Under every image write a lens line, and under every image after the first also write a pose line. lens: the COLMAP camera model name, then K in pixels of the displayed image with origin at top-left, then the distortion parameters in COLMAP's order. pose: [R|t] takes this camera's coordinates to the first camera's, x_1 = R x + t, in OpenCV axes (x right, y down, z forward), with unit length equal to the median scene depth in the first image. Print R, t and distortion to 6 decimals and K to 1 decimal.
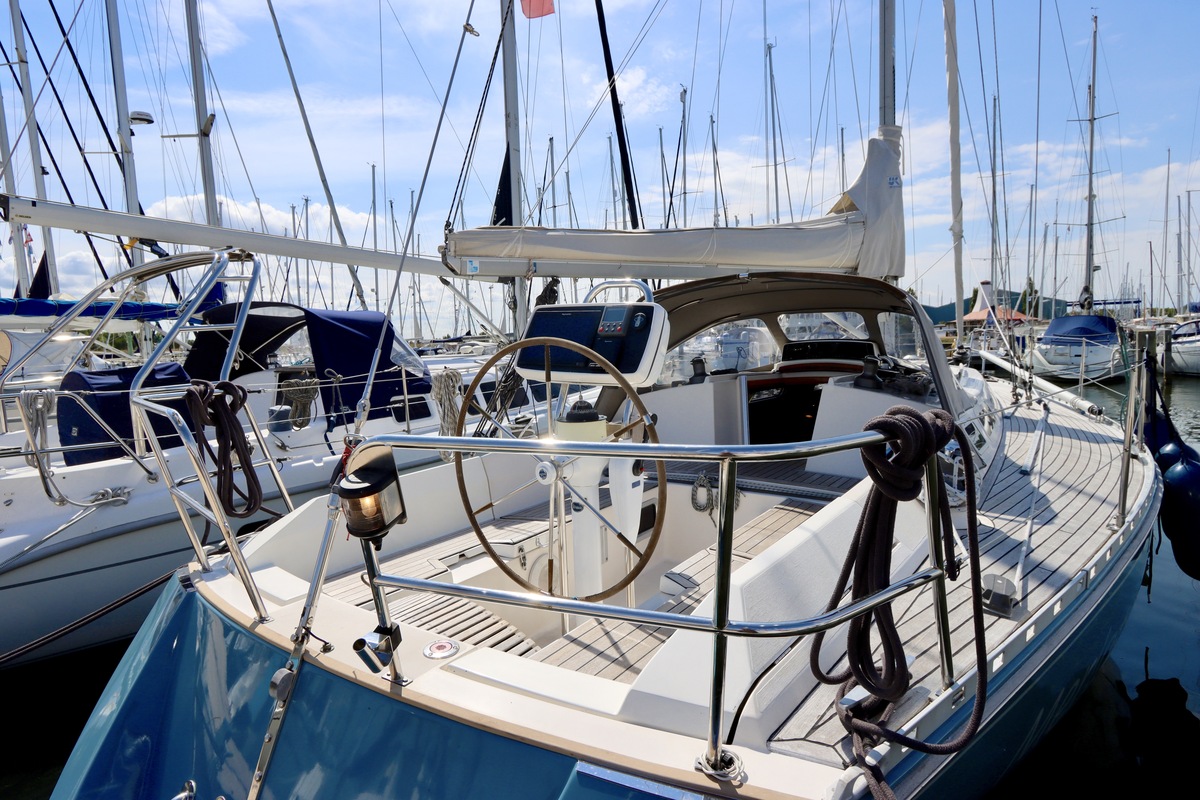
lens RADIAL K [[672.3, 0, 600.0], [0, 672.3, 400.0], [0, 0, 1]] dist [-0.004496, -0.001134]
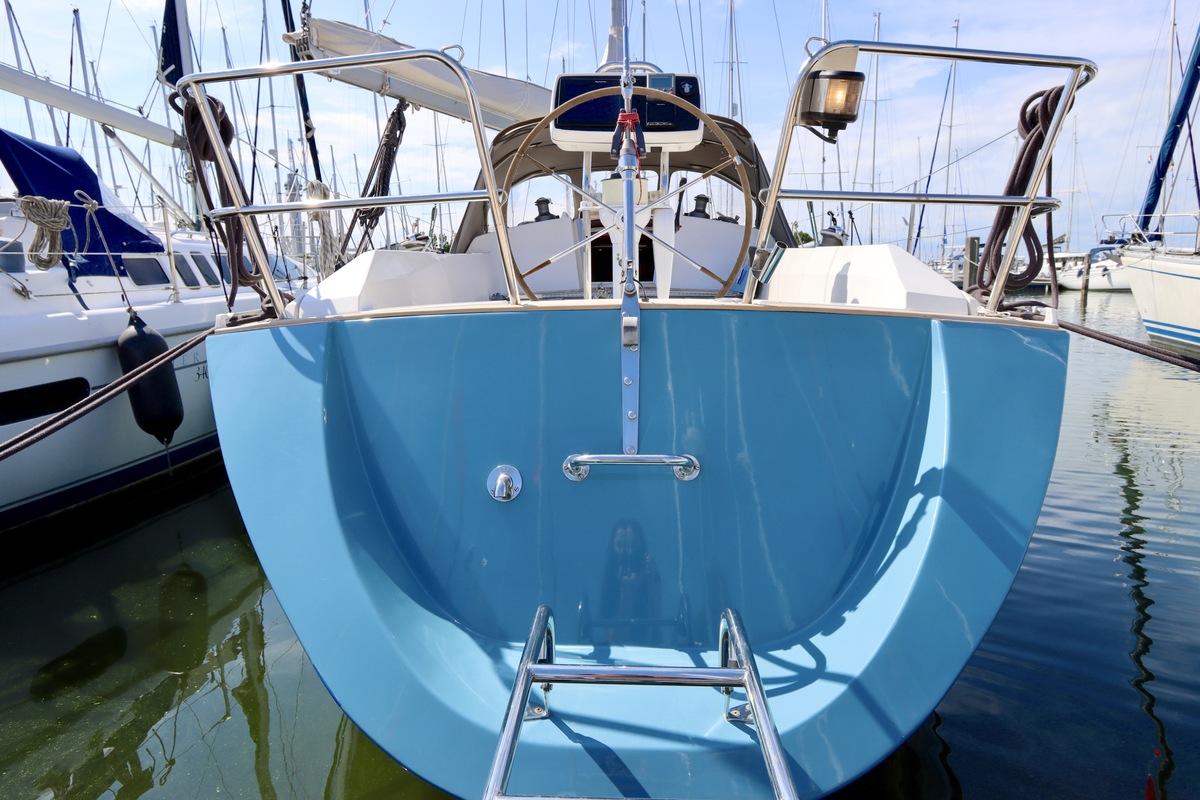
lens RADIAL K [[668.0, 0, 592.8], [0, 668.0, 401.7], [0, 0, 1]] dist [-0.013157, 0.000484]
pose [[0.835735, -0.089144, 0.541848, -0.353505], [0.041376, 0.994153, 0.099738, 0.141190], [-0.547571, -0.060935, 0.834537, 0.055169]]
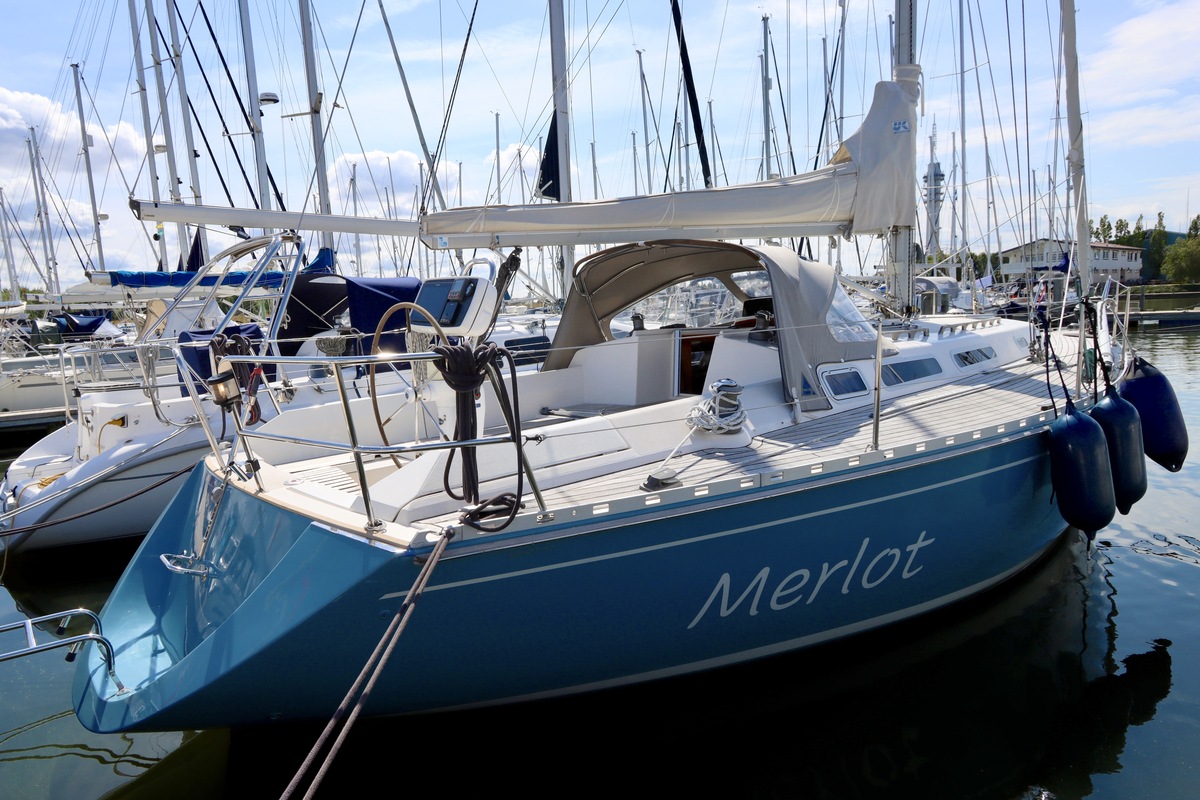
lens RADIAL K [[747.0, 0, 534.0], [0, 747.0, 409.3], [0, 0, 1]] dist [-0.009880, 0.000814]
pose [[0.958754, 0.022157, -0.283372, 0.310365], [-0.004928, 0.998103, 0.061367, 0.018118], [0.284194, -0.057439, 0.957045, -0.233778]]
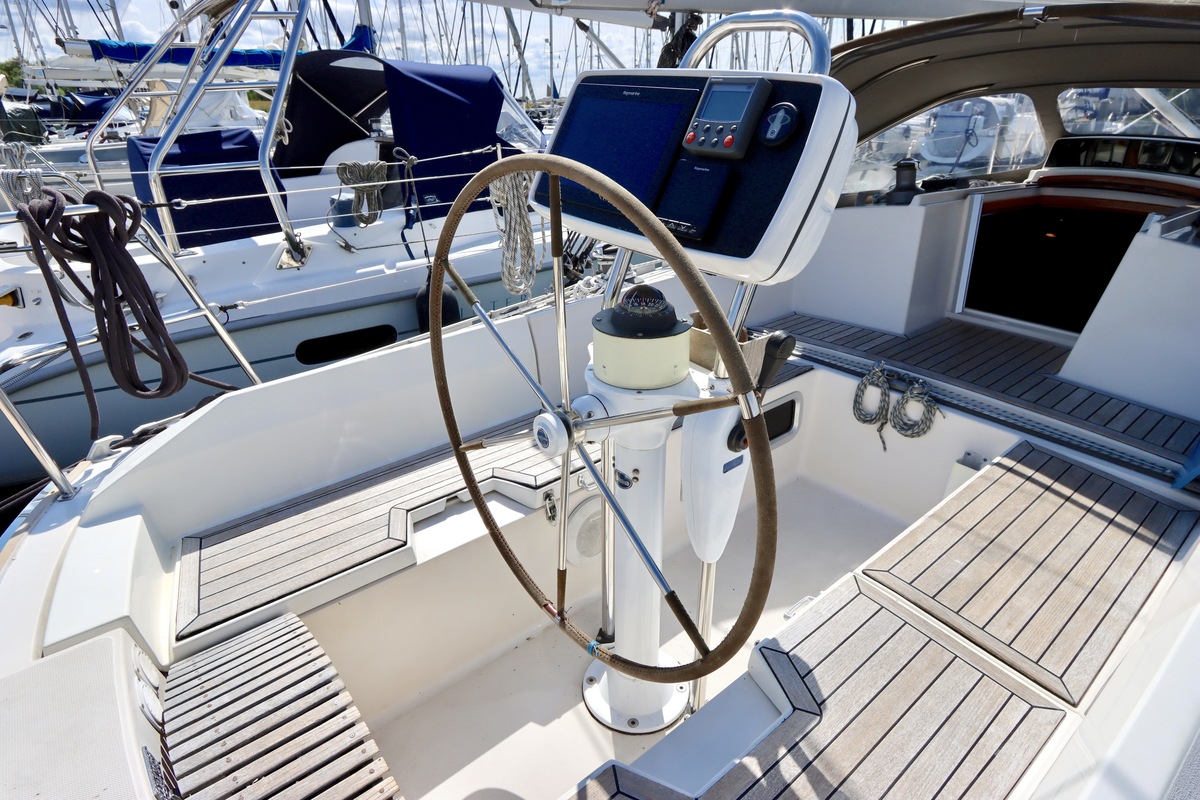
lens RADIAL K [[668.0, 0, 592.8], [0, 668.0, 401.7], [0, 0, 1]] dist [-0.013157, 0.000484]
pose [[0.964537, 0.133999, -0.227403, 0.030422], [-0.051248, 0.940228, 0.336667, -0.042582], [0.258924, -0.313074, 0.913752, 0.265273]]
